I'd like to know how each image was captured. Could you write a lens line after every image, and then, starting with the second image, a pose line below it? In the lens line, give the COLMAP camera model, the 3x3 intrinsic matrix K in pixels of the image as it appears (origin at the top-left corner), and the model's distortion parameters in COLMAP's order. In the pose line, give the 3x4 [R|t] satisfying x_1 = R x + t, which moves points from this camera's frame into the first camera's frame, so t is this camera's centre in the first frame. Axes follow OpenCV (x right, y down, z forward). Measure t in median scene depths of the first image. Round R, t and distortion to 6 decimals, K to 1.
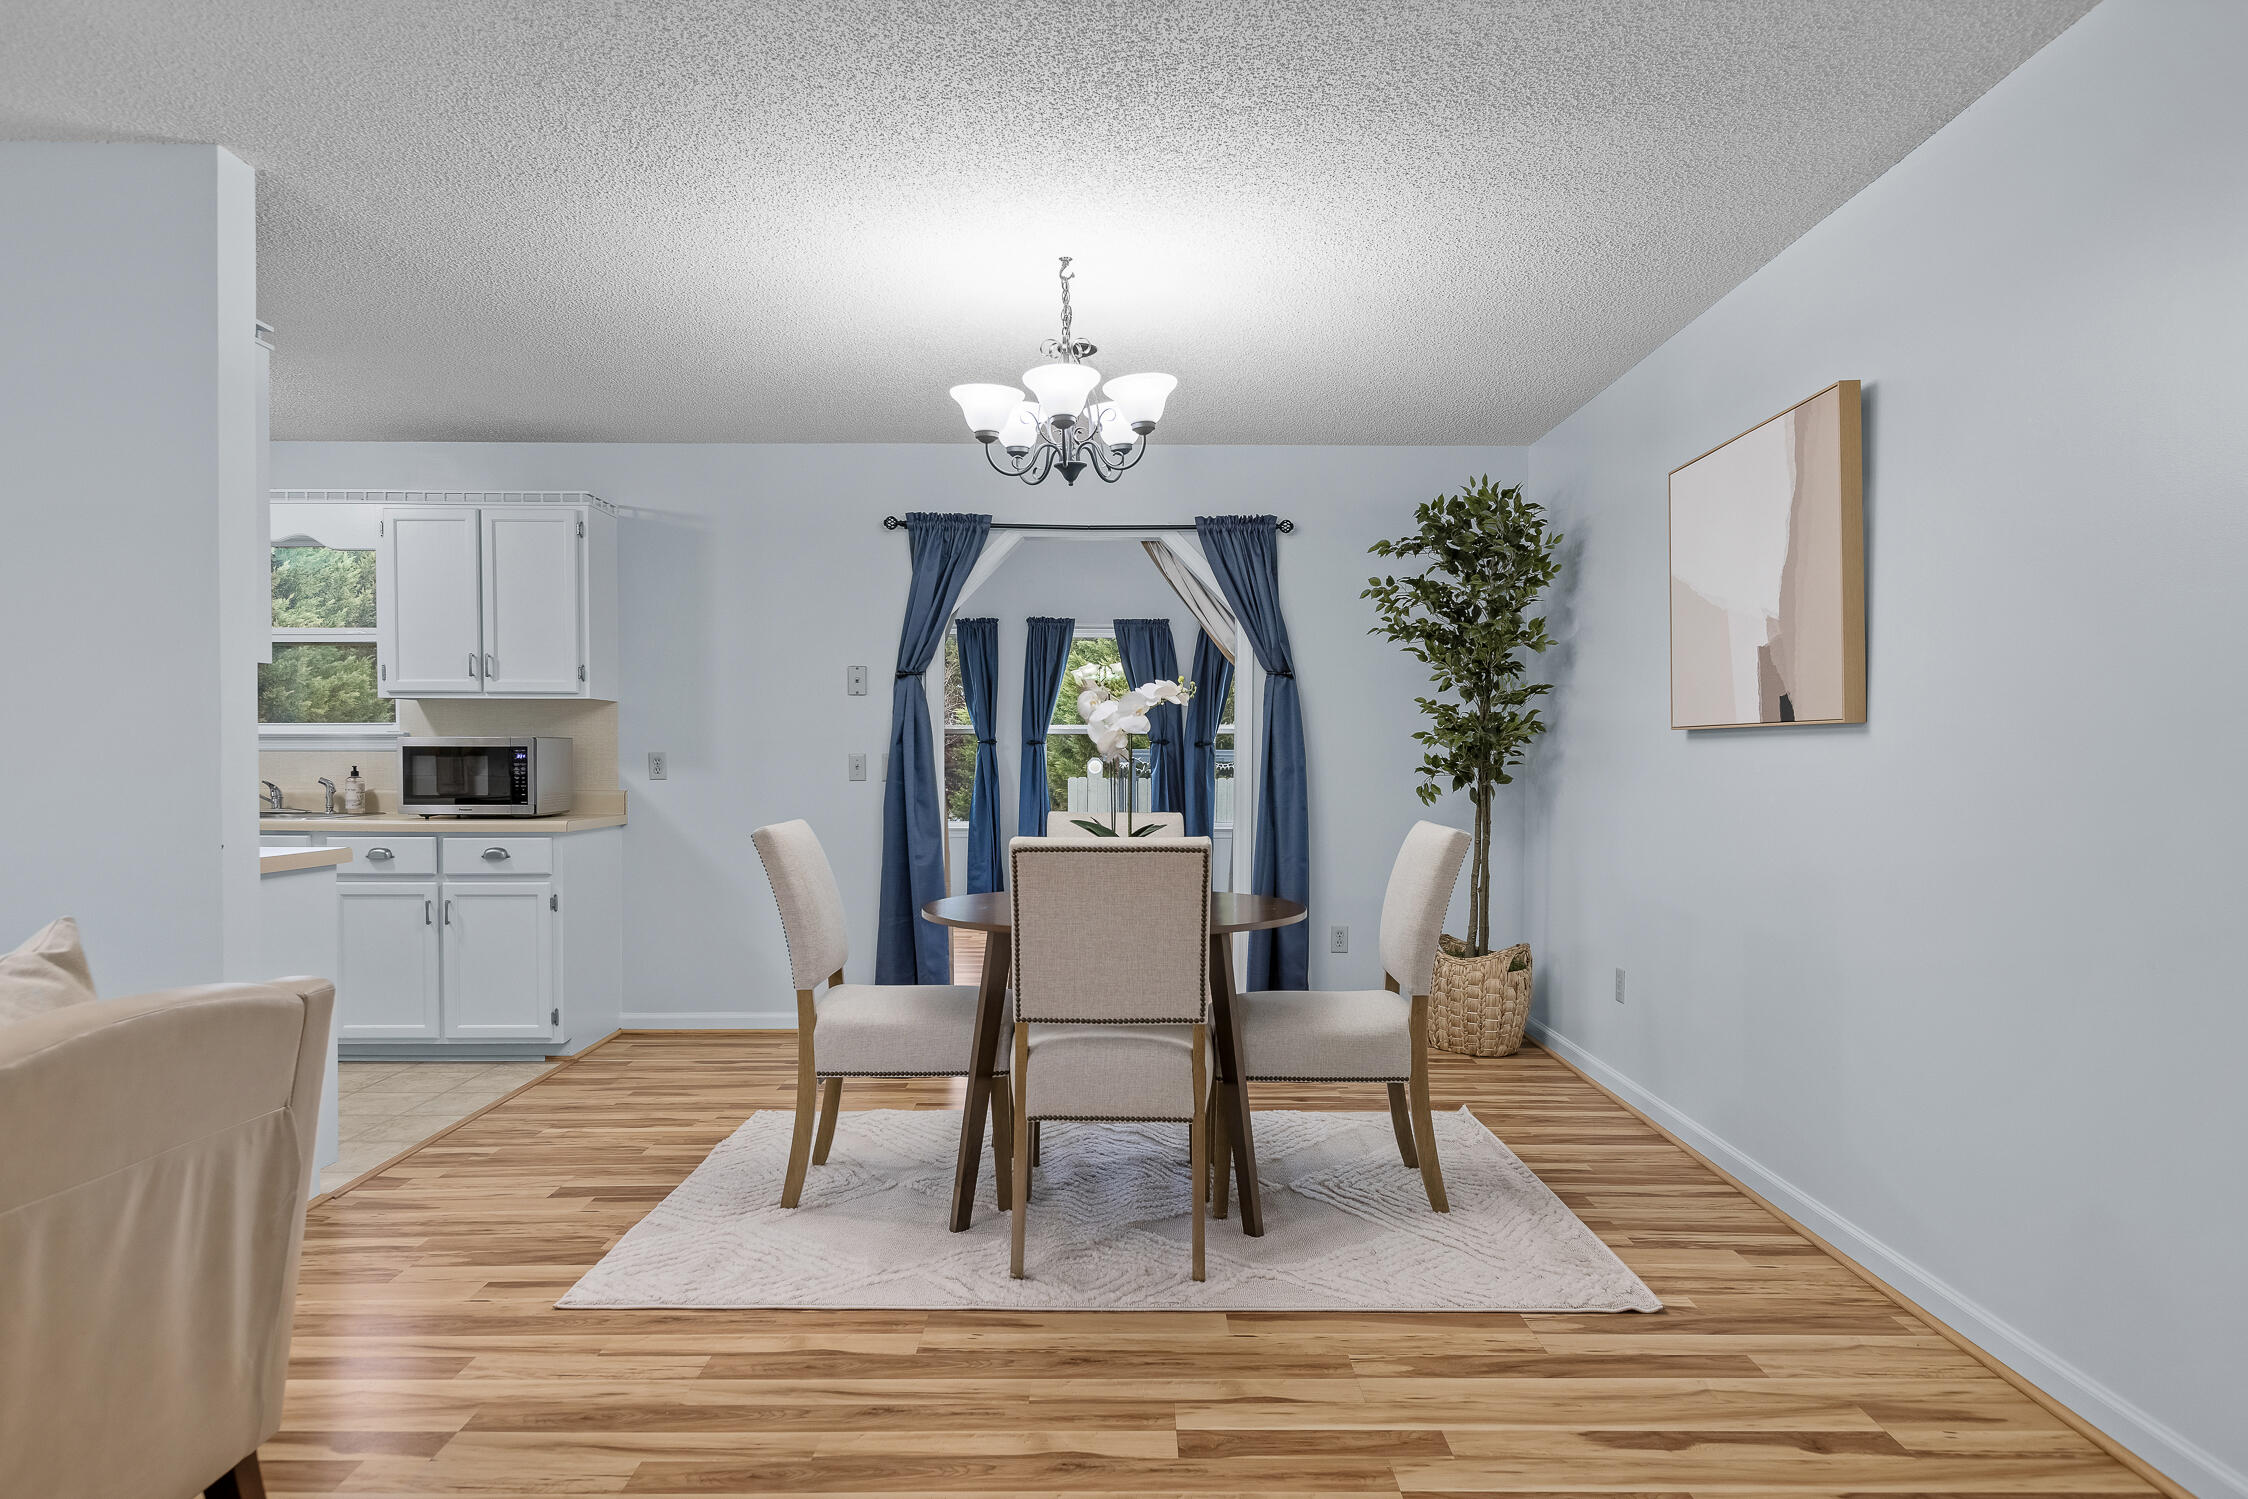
lens RADIAL K [[1379.9, 0, 1130.7], [0, 1379.9, 782.1], [0, 0, 1]] dist [0.001873, -0.001939]
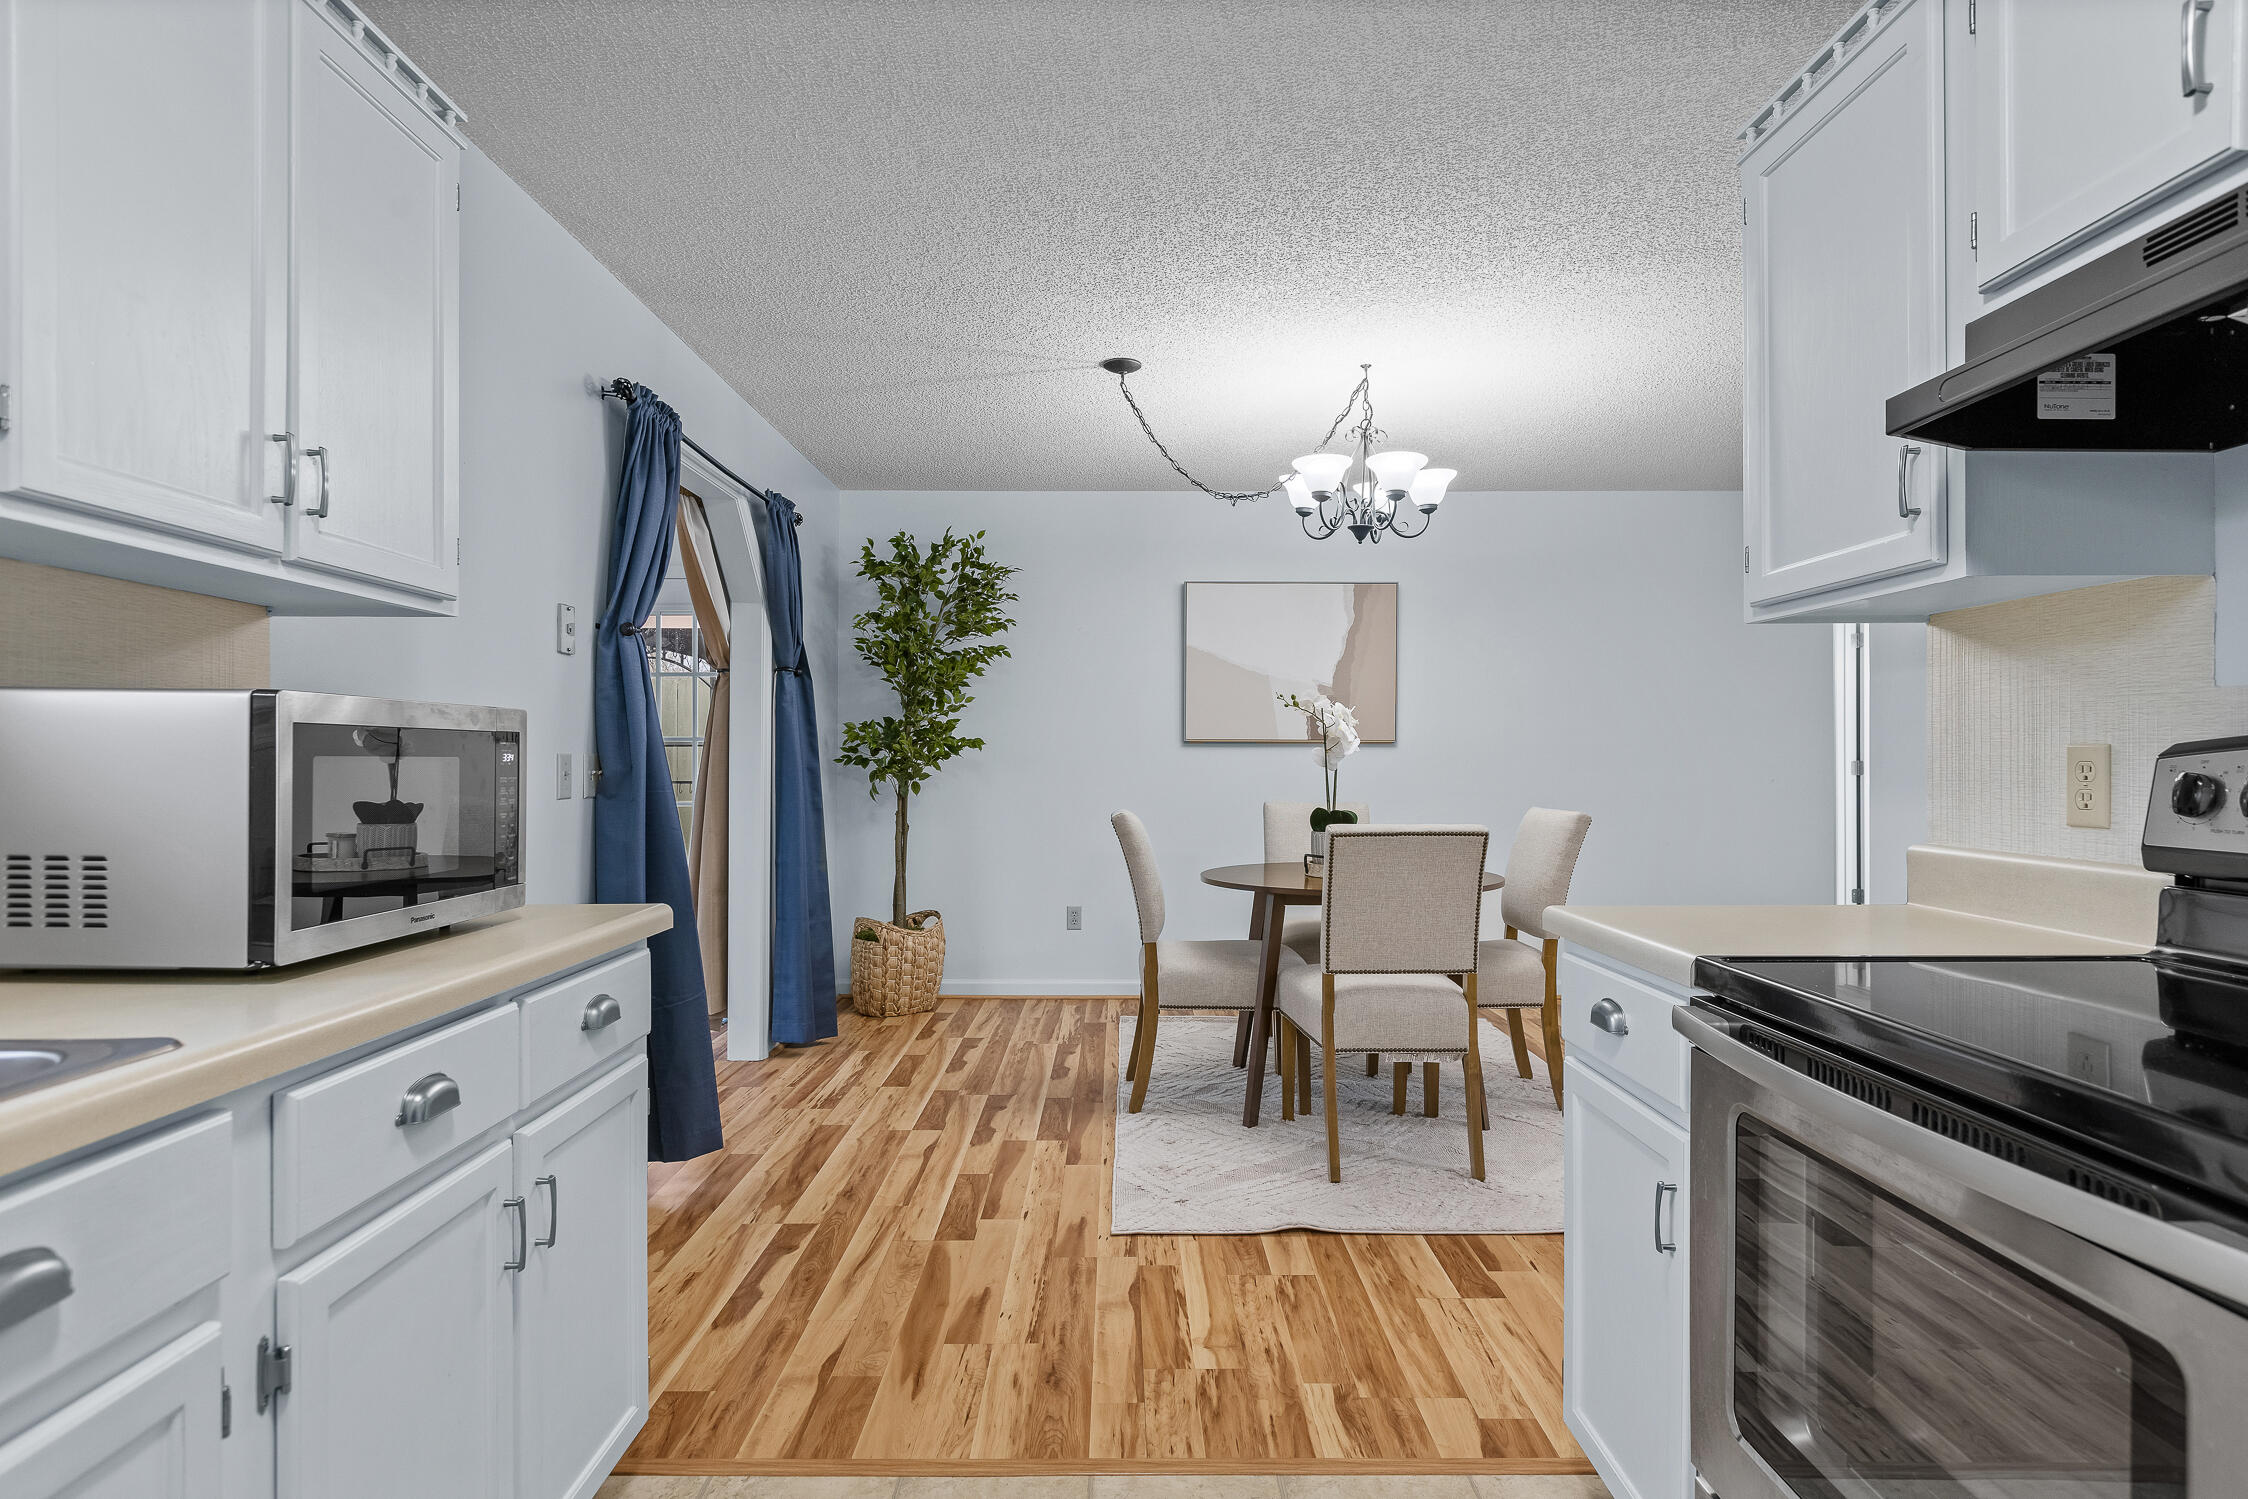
lens RADIAL K [[1184.3, 0, 1109.7], [0, 1184.3, 756.6], [0, 0, 1]] dist [0.009723, -0.000336]
pose [[0.016532, -0.001076, 0.999863, -1.111759], [0.017222, 0.999851, 0.000791, -0.025234], [-0.999715, 0.017206, 0.016548, 1.195360]]
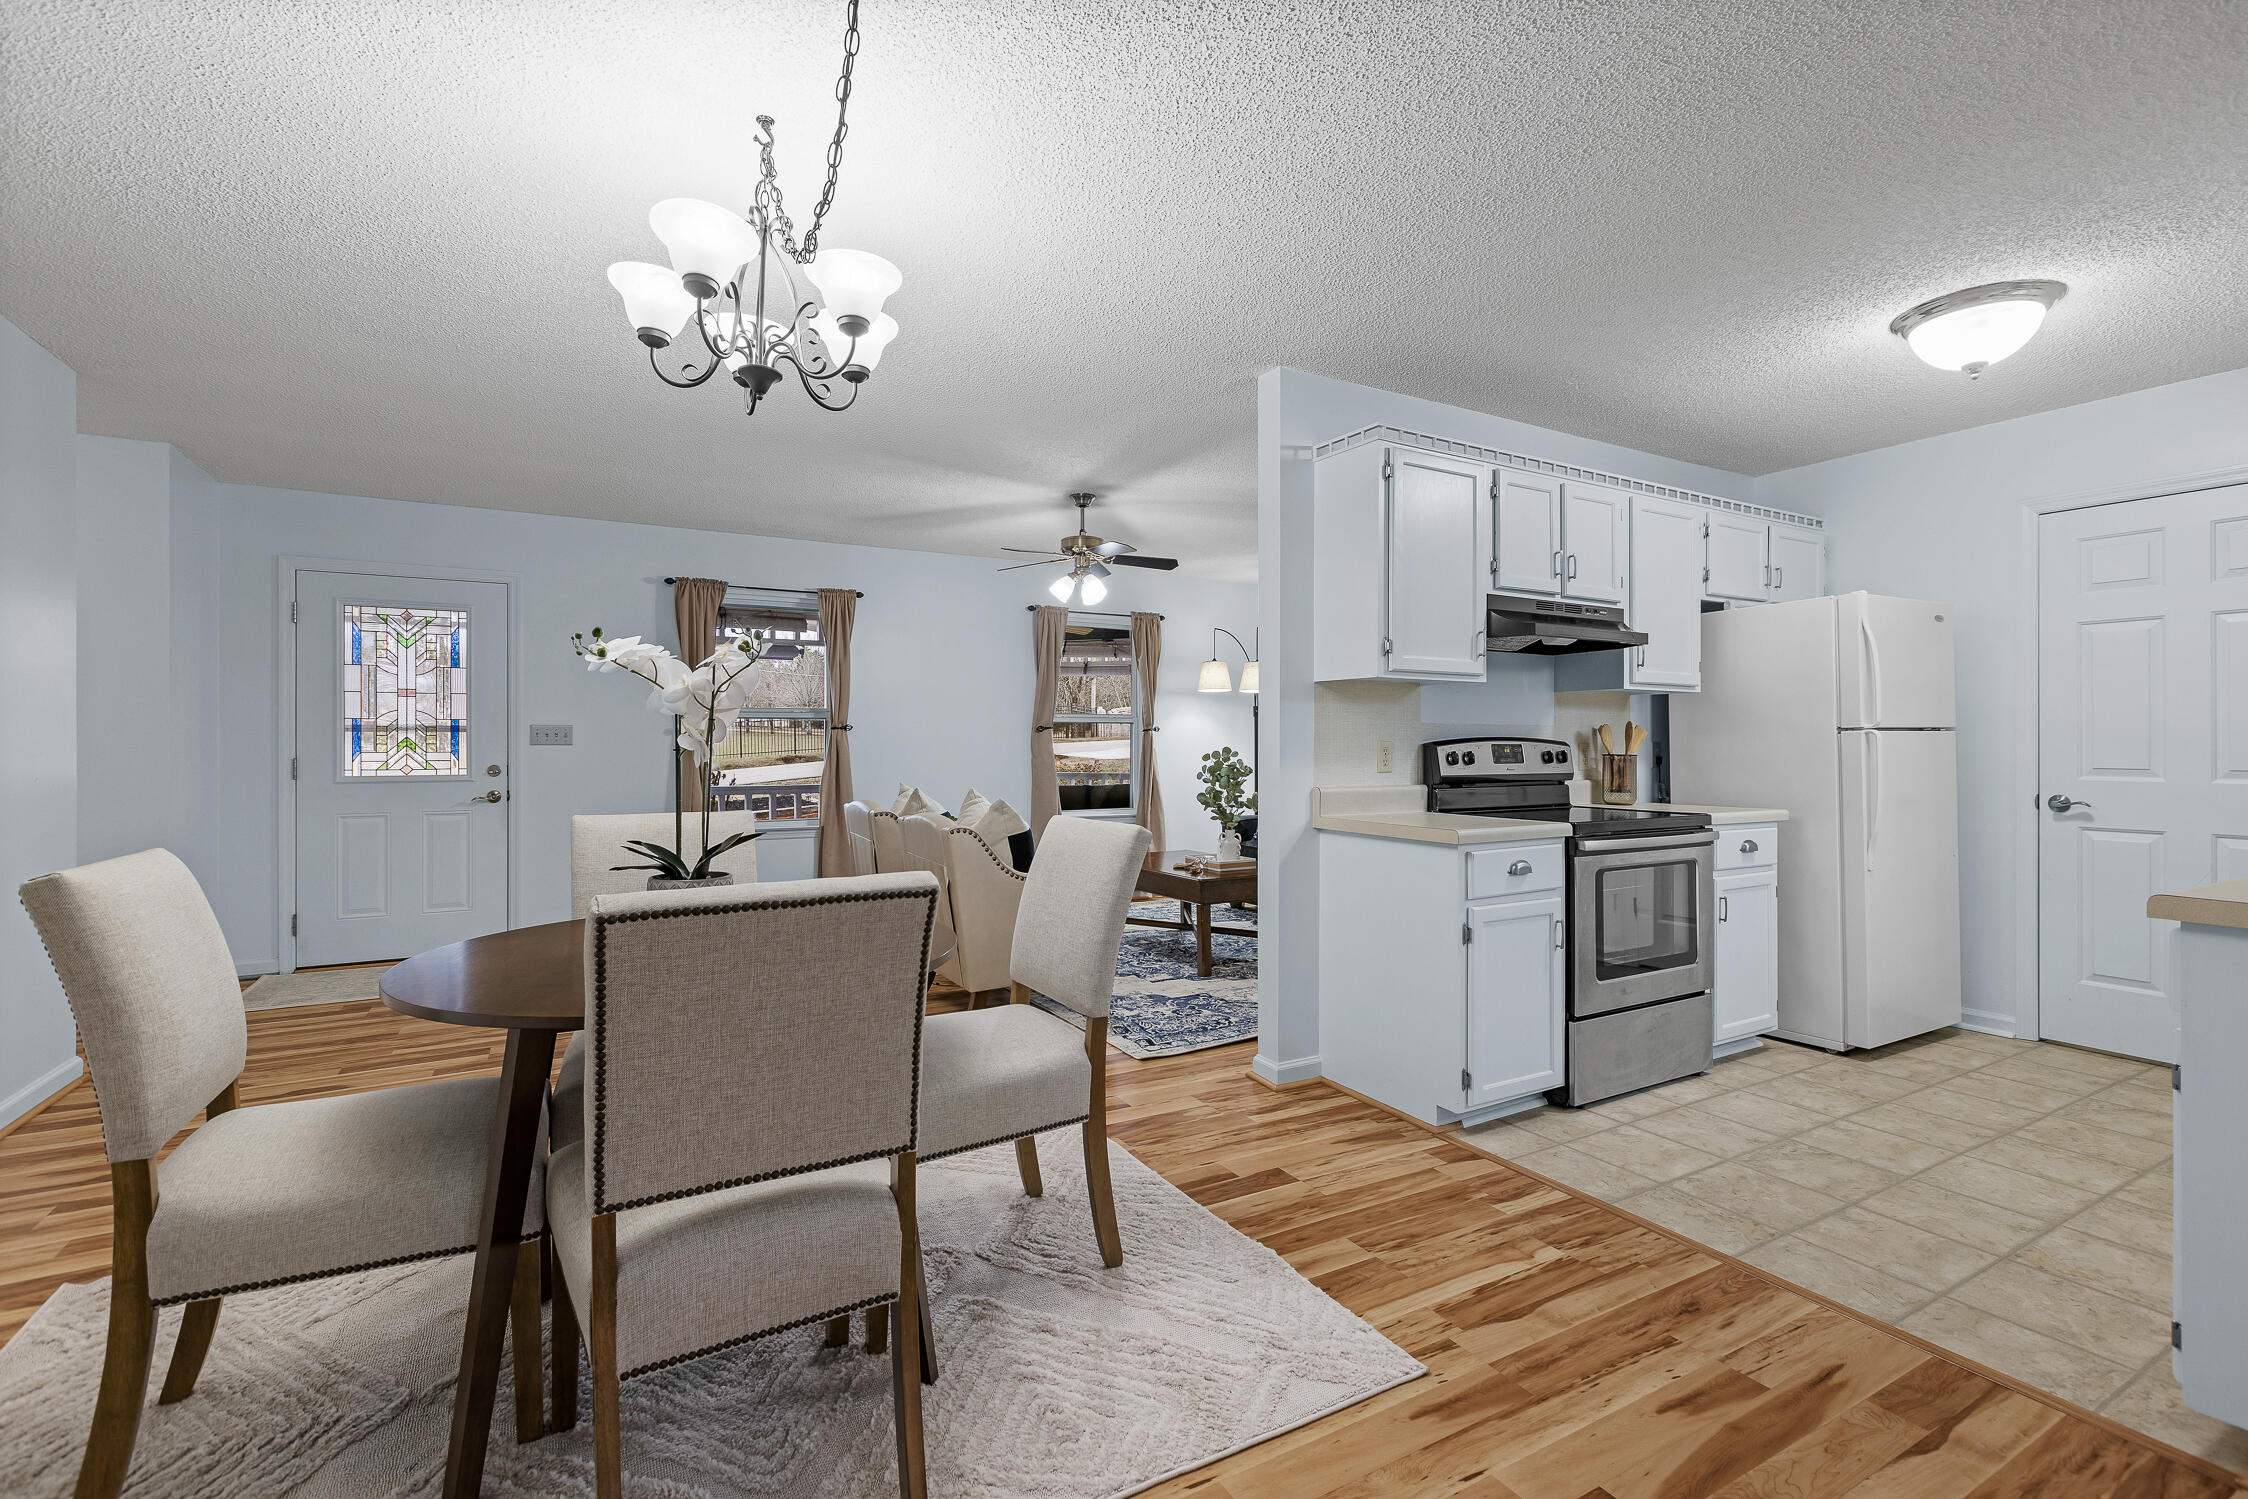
lens RADIAL K [[1004.8, 0, 1122.9], [0, 1004.8, 742.8], [0, 0, 1]] dist [0.001037, -0.000994]
pose [[-0.871959, -0.003381, -0.489567, 0.053951], [-0.010779, 0.999866, 0.012293, -0.029322], [0.489460, 0.015996, -0.871879, 1.572593]]
